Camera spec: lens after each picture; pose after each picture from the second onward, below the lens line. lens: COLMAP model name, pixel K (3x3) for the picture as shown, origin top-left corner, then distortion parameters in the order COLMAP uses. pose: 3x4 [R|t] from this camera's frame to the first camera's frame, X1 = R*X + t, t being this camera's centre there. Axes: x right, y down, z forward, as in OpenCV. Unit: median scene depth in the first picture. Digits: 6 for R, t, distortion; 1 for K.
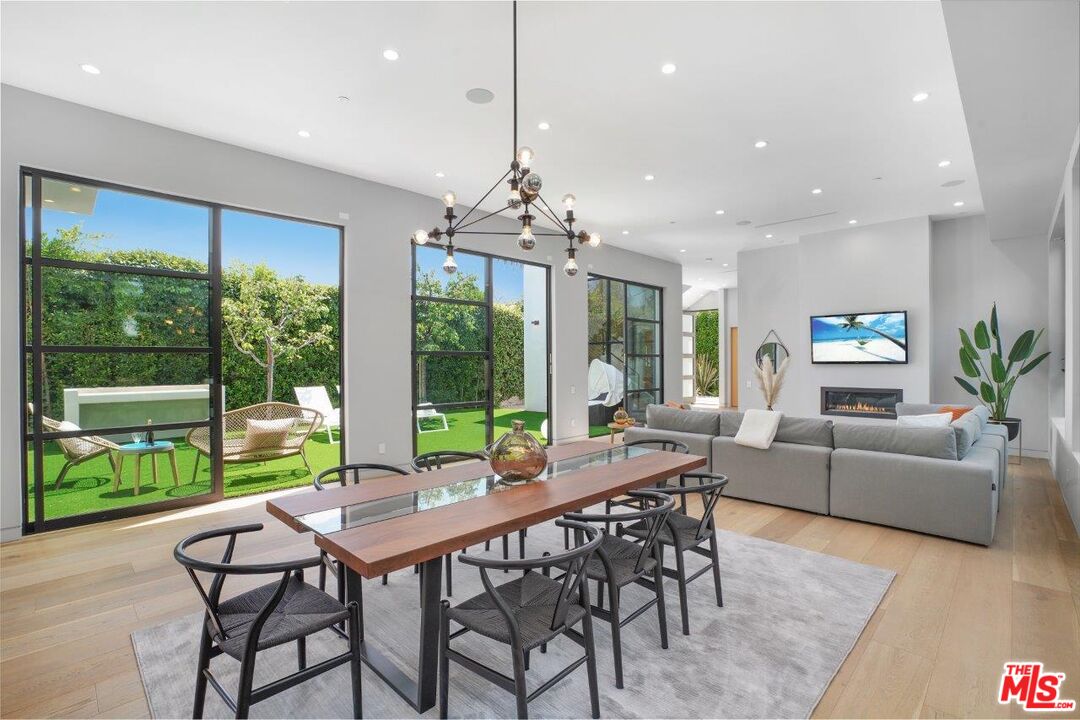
lens RADIAL K [[493.0, 0, 540.0], [0, 493.0, 360.0], [0, 0, 1]] dist [-0.059944, 0.020758]
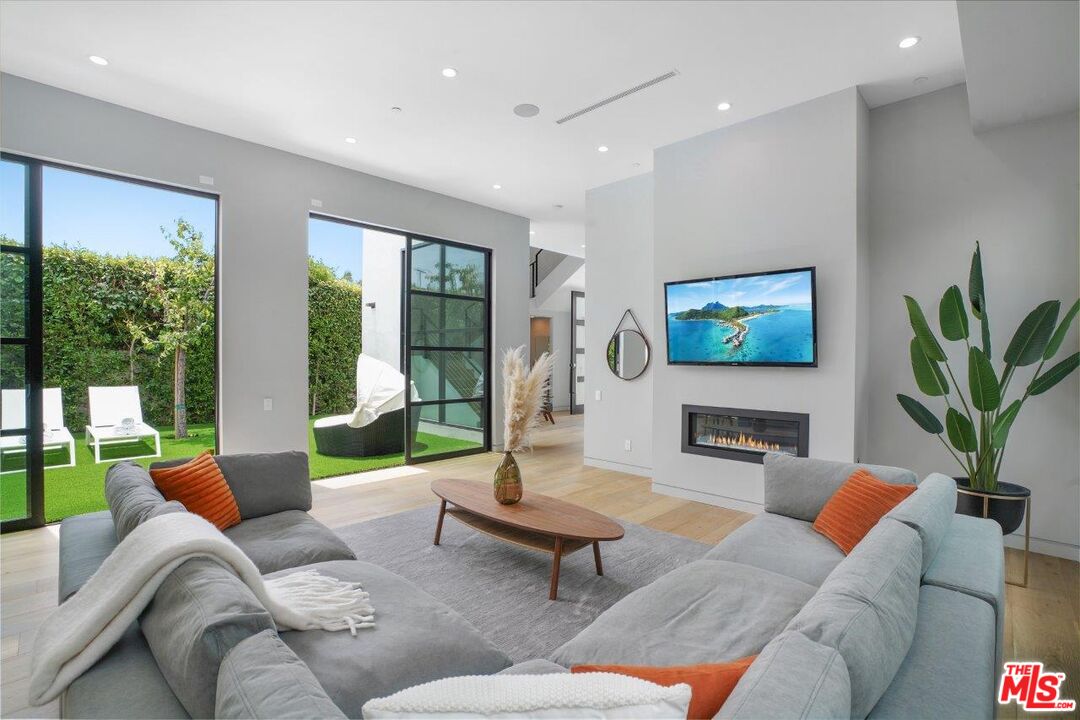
lens RADIAL K [[493.0, 0, 540.0], [0, 493.0, 360.0], [0, 0, 1]] dist [-0.059944, 0.020758]
pose [[0.999796, 0.010740, 0.017082, 0.863117], [-0.010873, 0.999911, 0.007693, -0.001734], [-0.016998, -0.007877, 0.999824, 0.894222]]
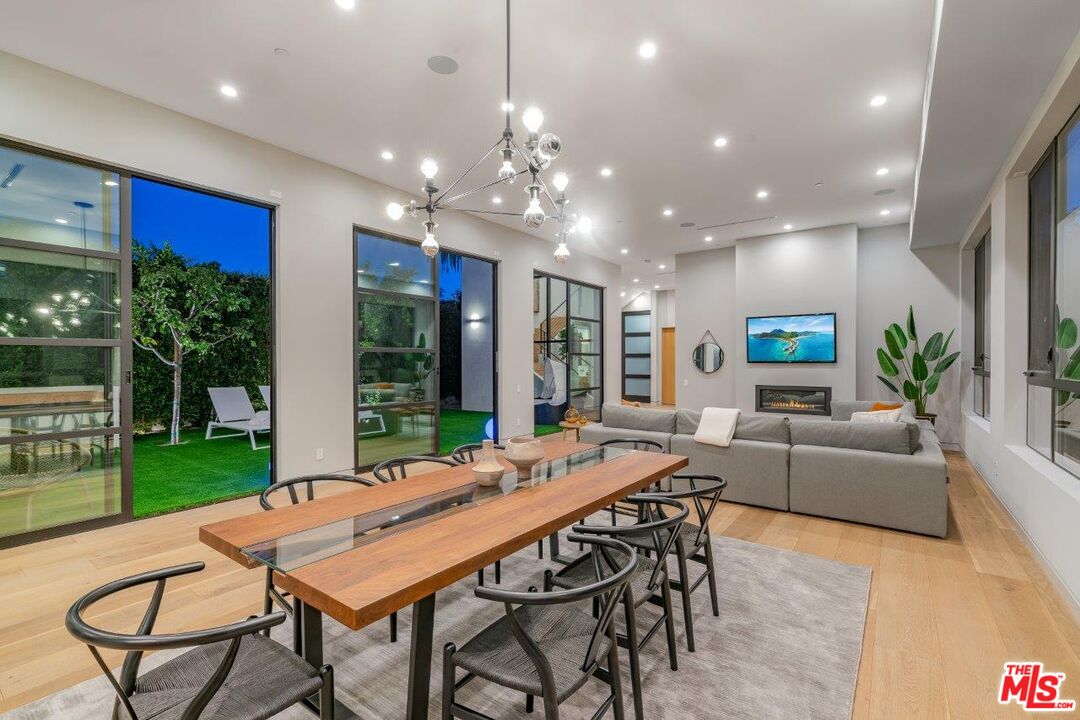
lens RADIAL K [[486.7, 0, 540.0], [0, 486.7, 360.0], [0, 0, 1]] dist [-0.009312, 0.000324]
pose [[0.989436, 0.003558, 0.144929, -0.066812], [-0.003691, 0.999993, 0.000646, 0.005533], [-0.144925, -0.001175, 0.989442, 0.067278]]
